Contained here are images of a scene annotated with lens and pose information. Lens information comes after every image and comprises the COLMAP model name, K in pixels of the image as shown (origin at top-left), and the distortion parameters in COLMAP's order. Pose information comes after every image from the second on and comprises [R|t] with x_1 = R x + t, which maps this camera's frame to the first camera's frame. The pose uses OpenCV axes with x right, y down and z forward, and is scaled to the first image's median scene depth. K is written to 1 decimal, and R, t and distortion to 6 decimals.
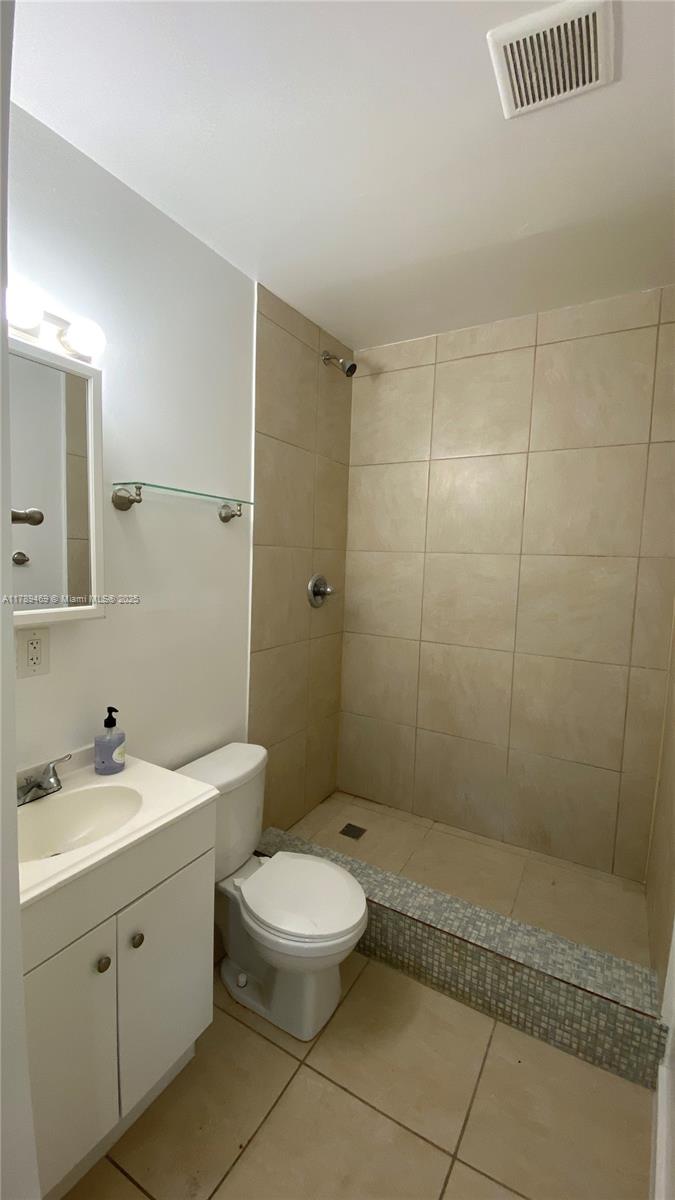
lens RADIAL K [[482.3, 0, 337.5], [0, 482.3, 600.0], [0, 0, 1]] dist [0.014486, -0.018755]
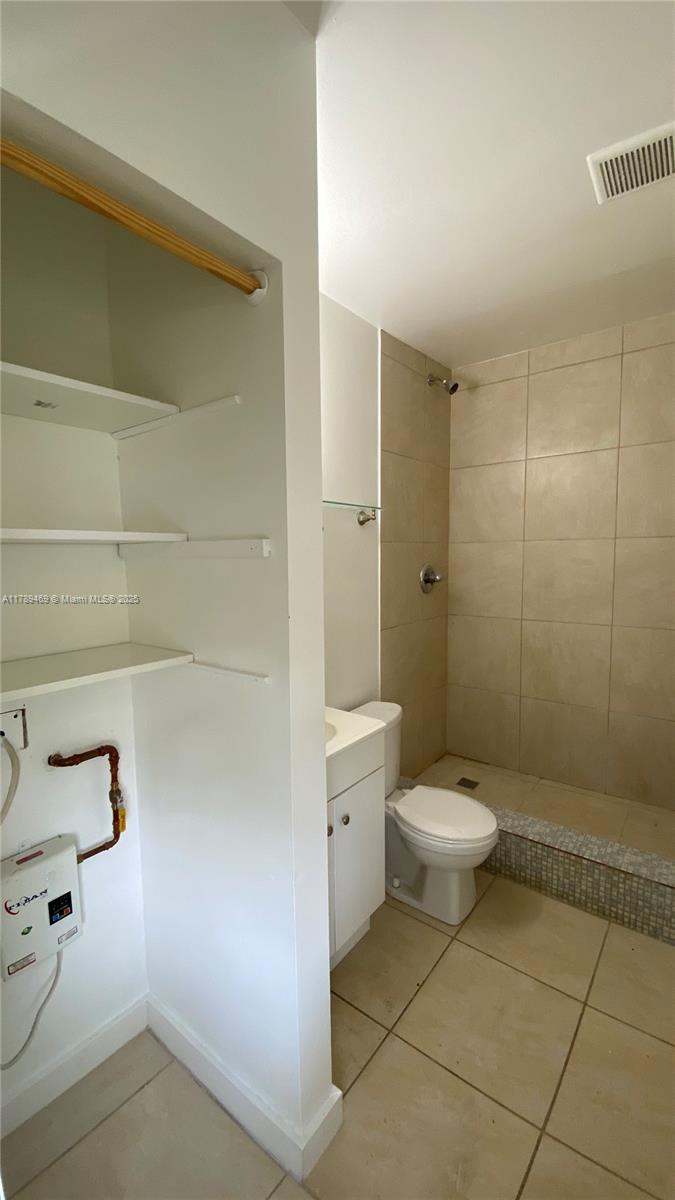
lens RADIAL K [[482.3, 0, 337.5], [0, 482.3, 600.0], [0, 0, 1]] dist [0.014486, -0.018755]
pose [[0.989291, -0.035400, -0.141599, -0.147010], [0.036317, 0.999333, 0.003897, 0.029984], [0.141366, -0.008998, 0.989916, -0.289651]]
